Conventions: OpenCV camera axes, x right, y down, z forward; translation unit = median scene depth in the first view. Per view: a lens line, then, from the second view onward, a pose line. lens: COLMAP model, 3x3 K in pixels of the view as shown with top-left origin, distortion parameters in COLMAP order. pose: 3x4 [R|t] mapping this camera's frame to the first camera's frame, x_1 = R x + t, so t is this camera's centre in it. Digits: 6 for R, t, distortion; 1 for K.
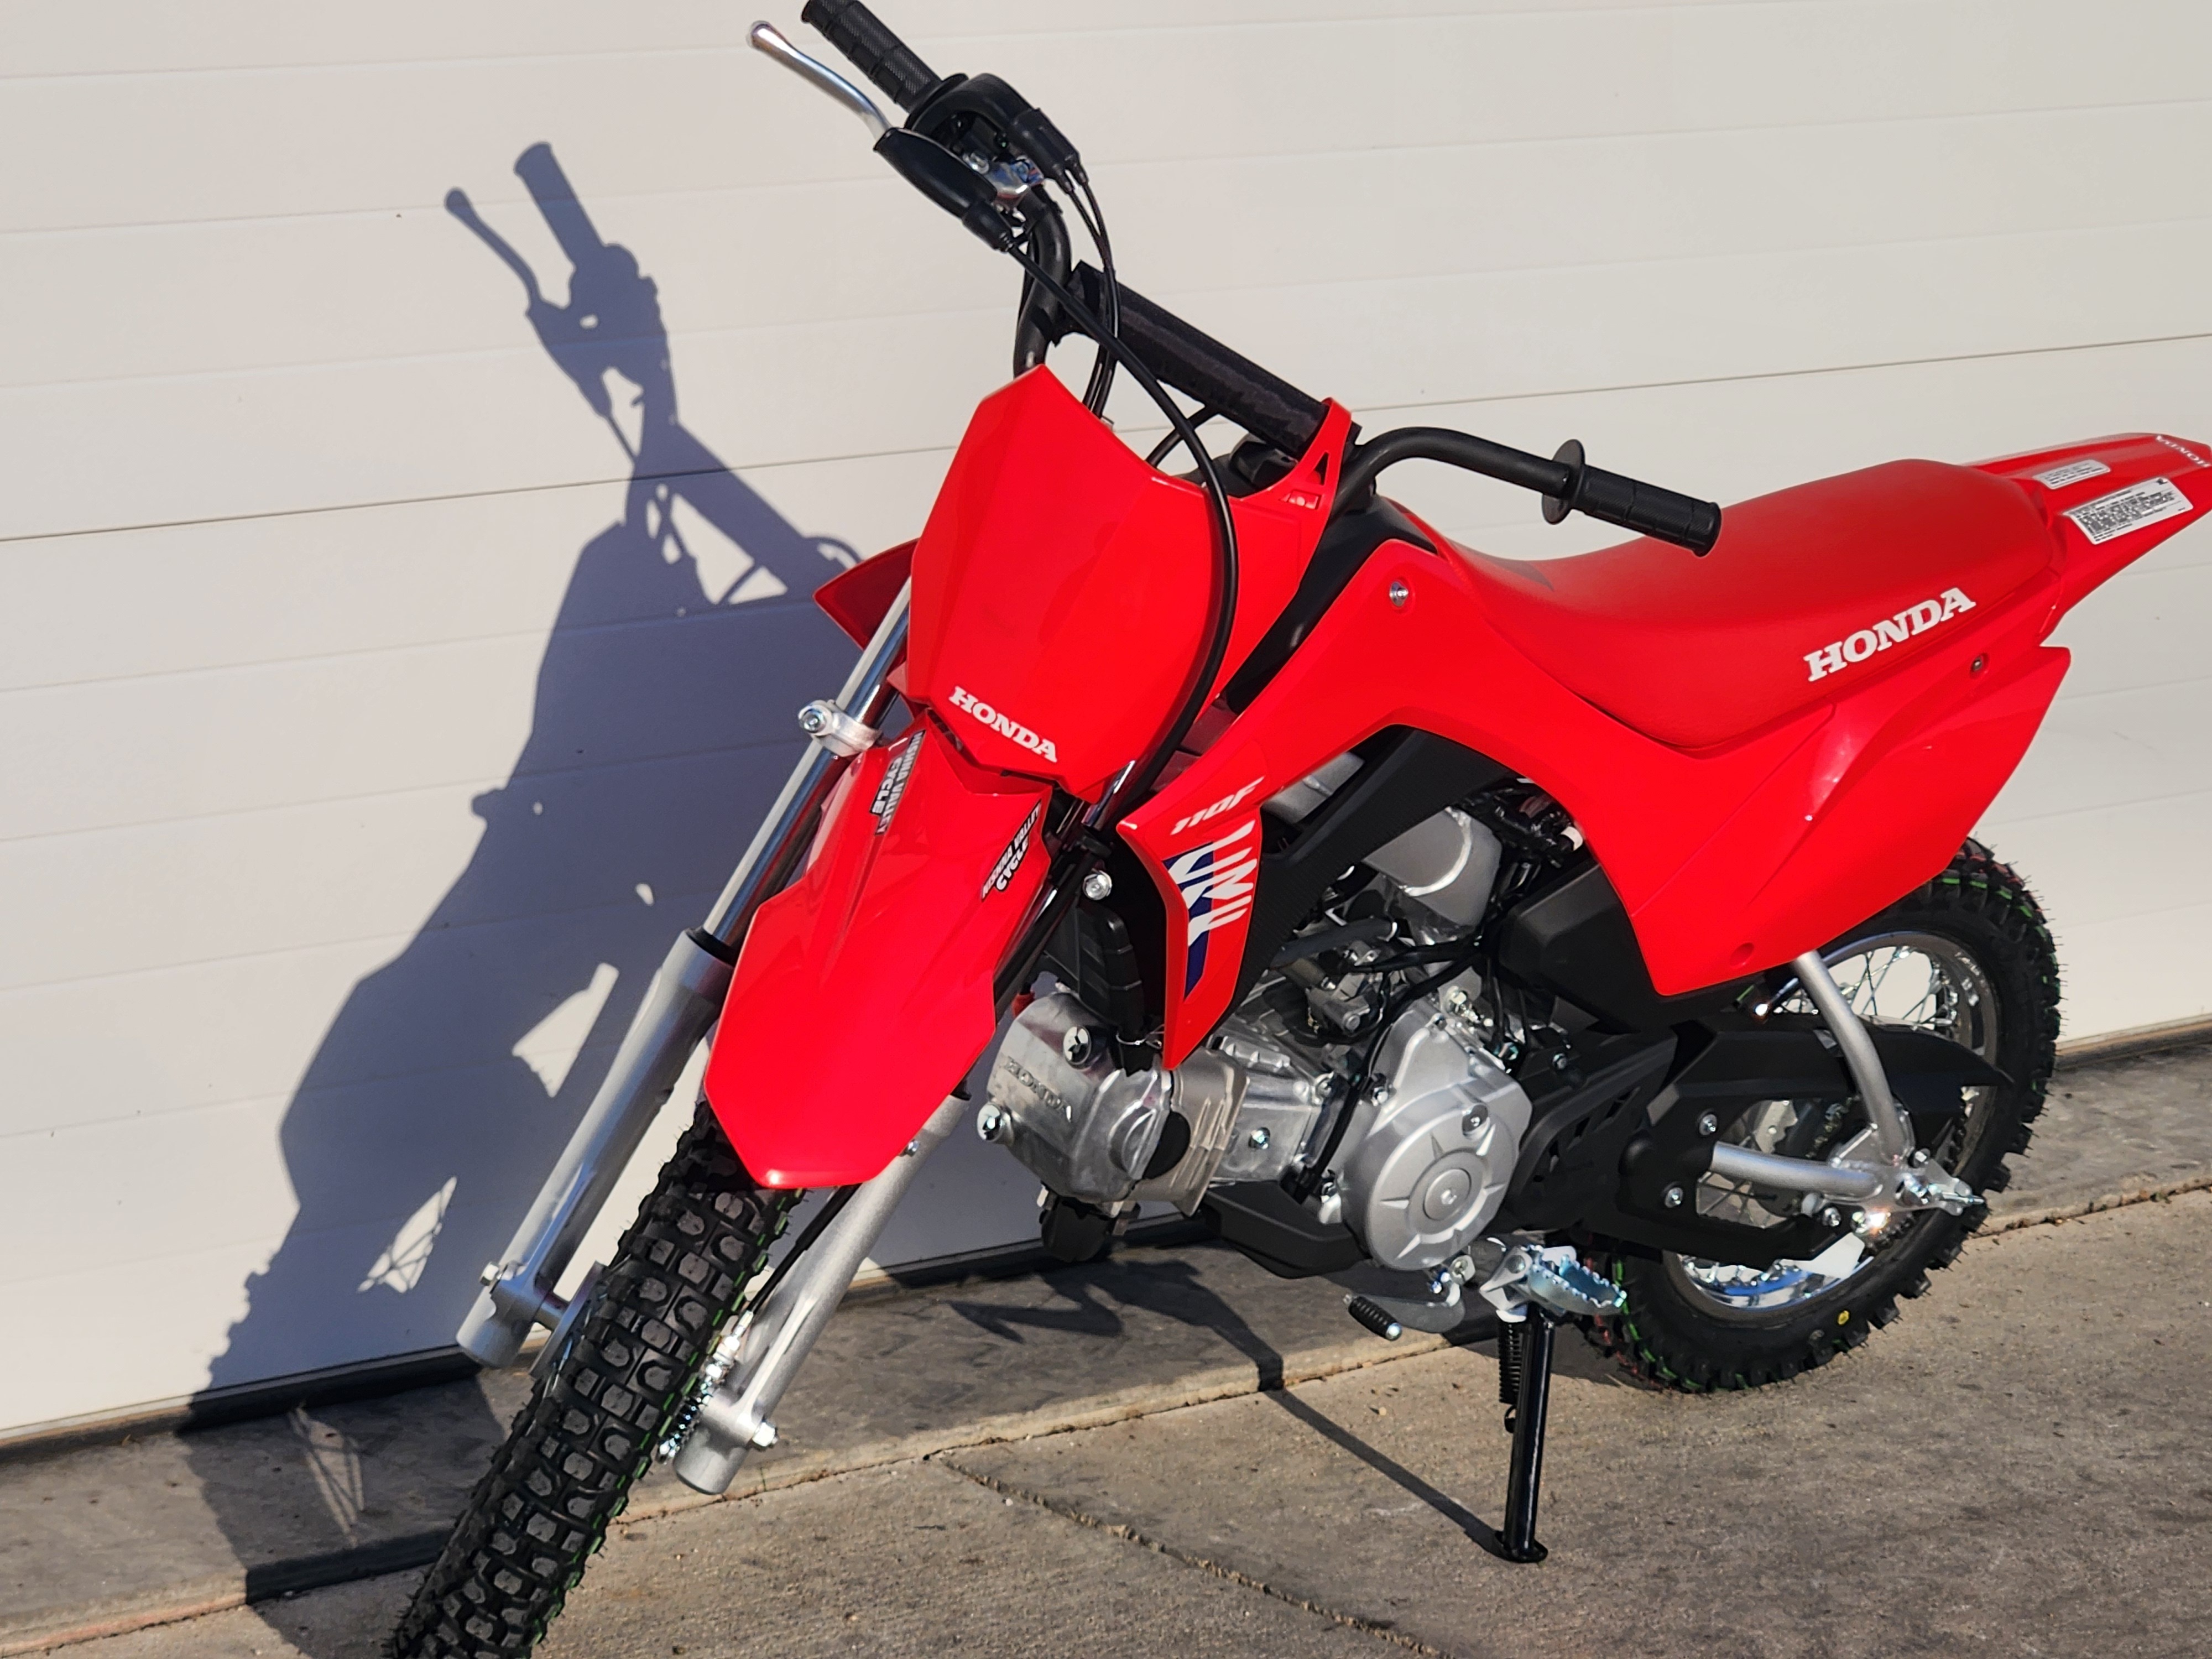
lens RADIAL K [[4945.2, 0, 1246.8], [0, 4945.2, 1081.6], [0, 0, 1]] dist [-0.629843, 1.555337]
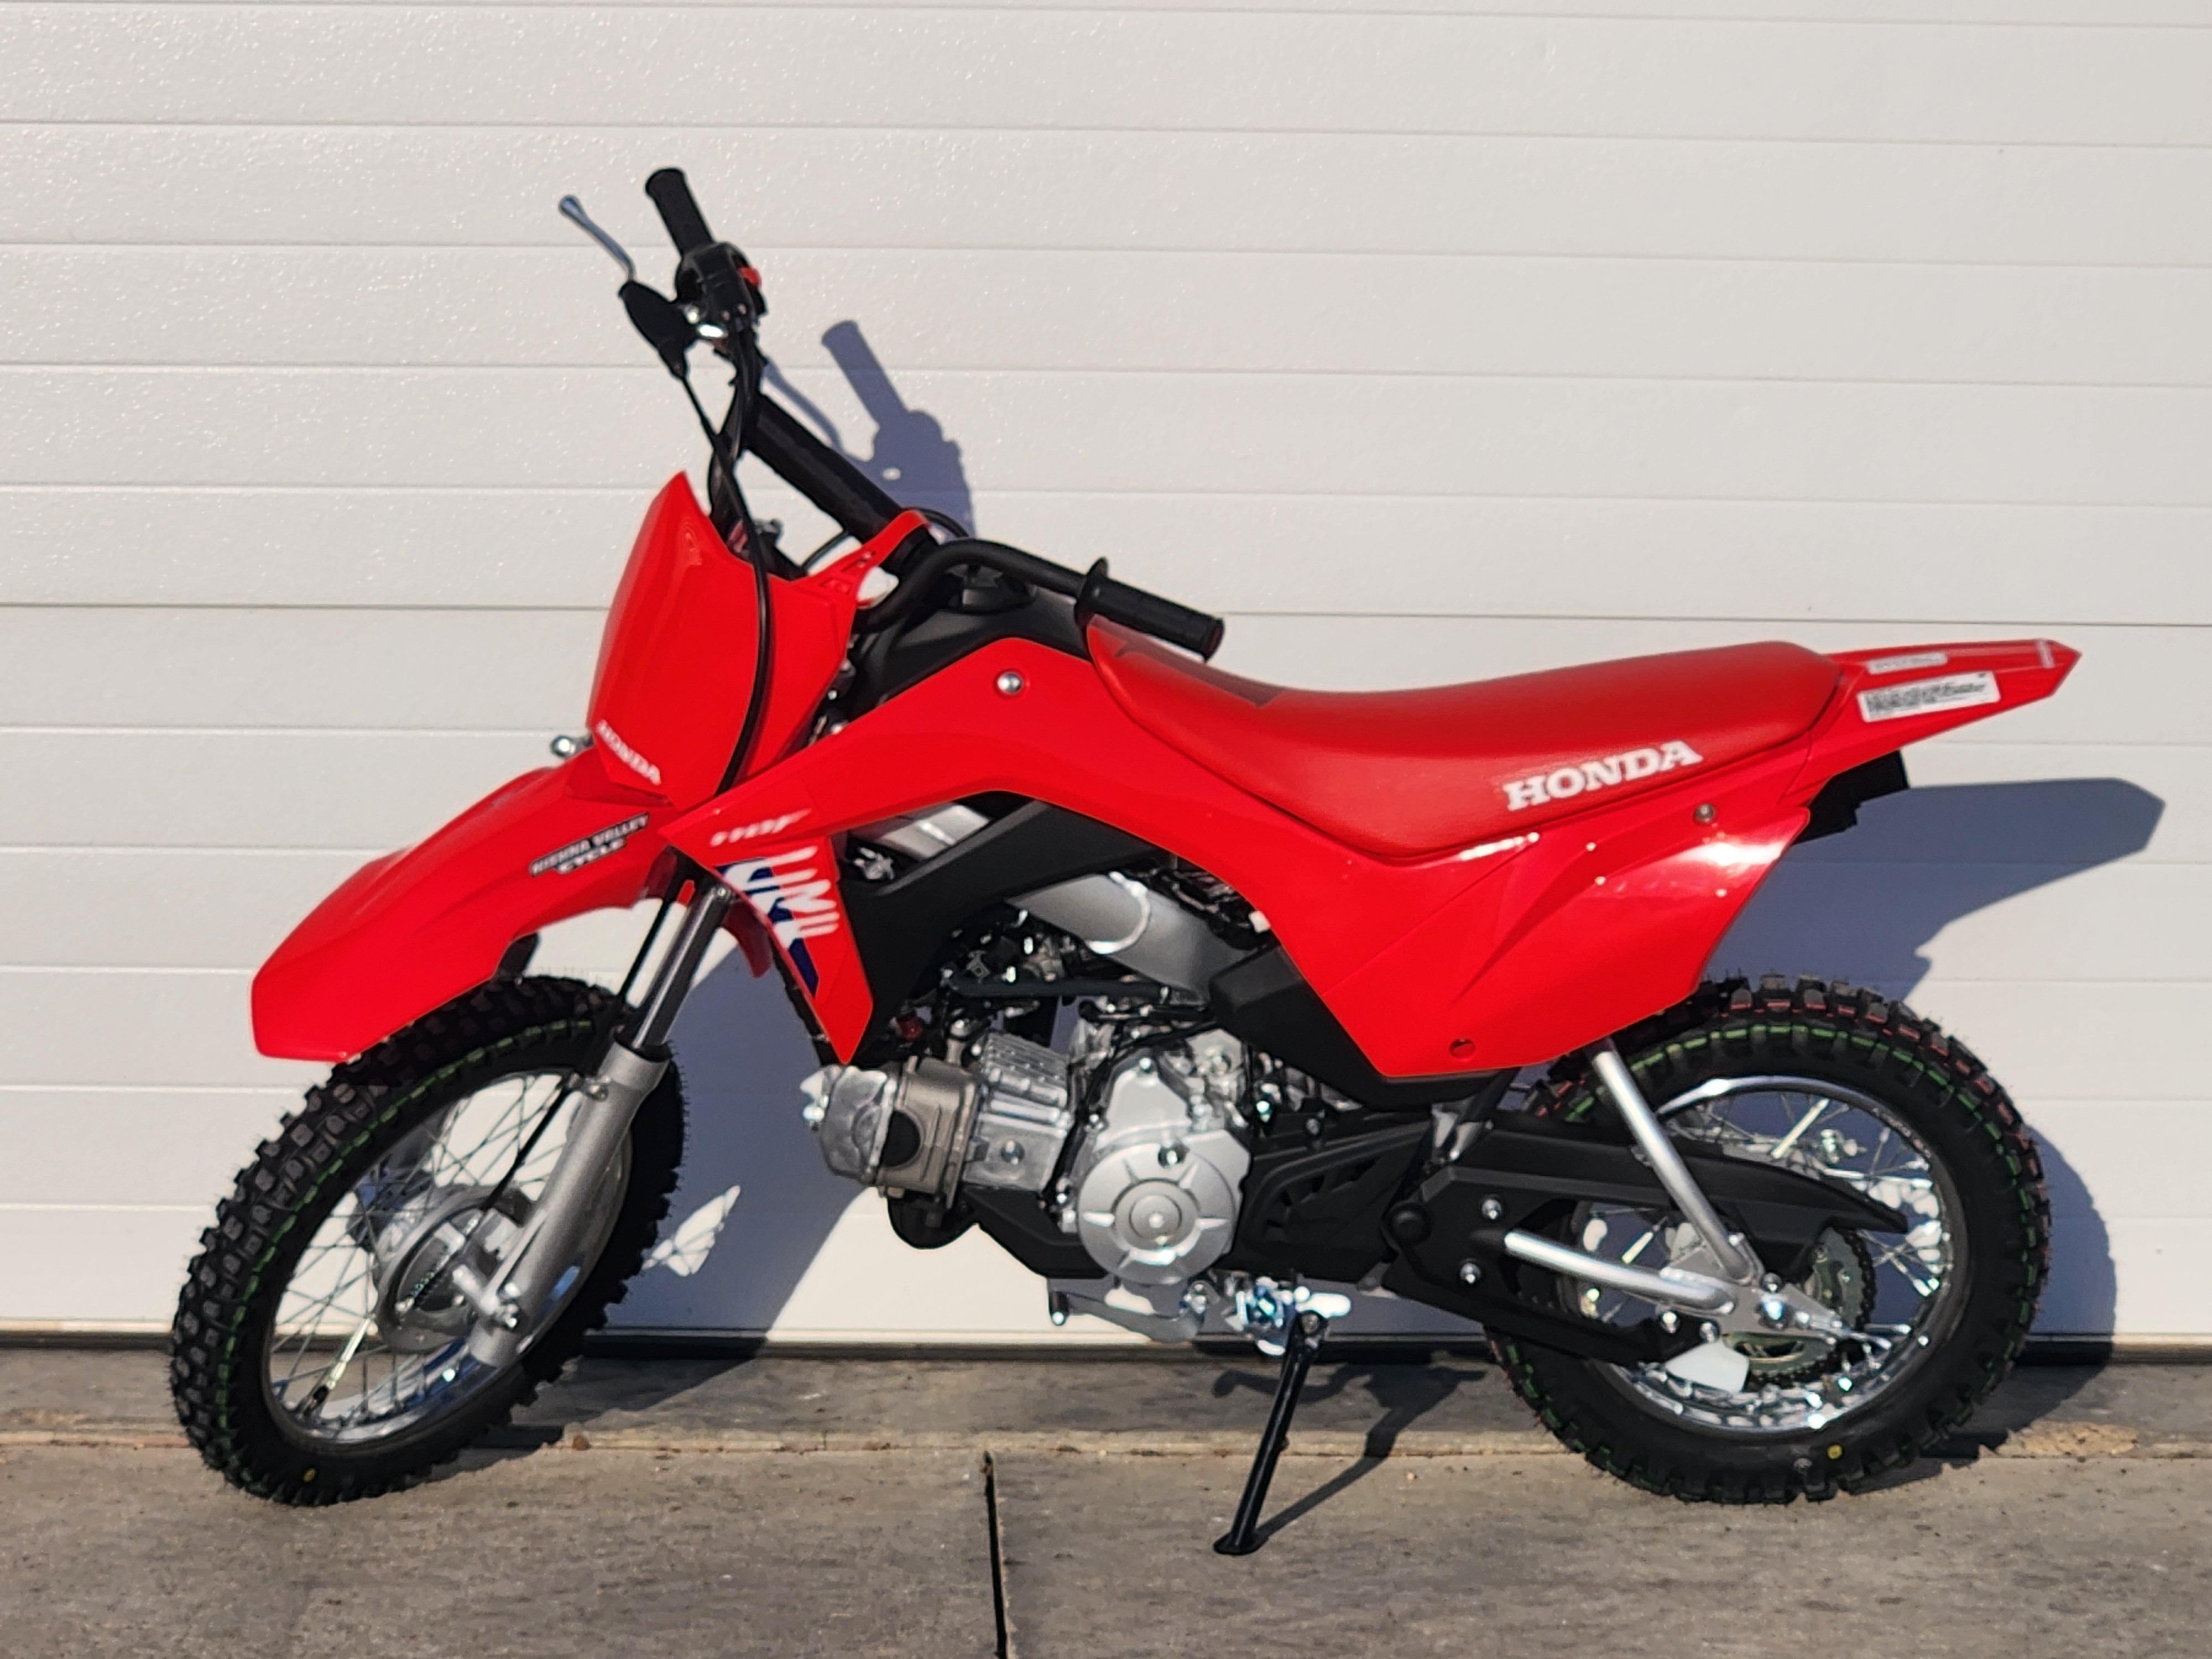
lens RADIAL K [[4945.2, 0, 1246.8], [0, 4945.2, 1081.6], [0, 0, 1]] dist [-0.629843, 1.555337]
pose [[0.918575, 0.102496, -0.381726, 0.494820], [-0.129670, 0.990486, -0.046082, 0.041066], [0.373371, 0.091828, 0.923126, -0.075420]]
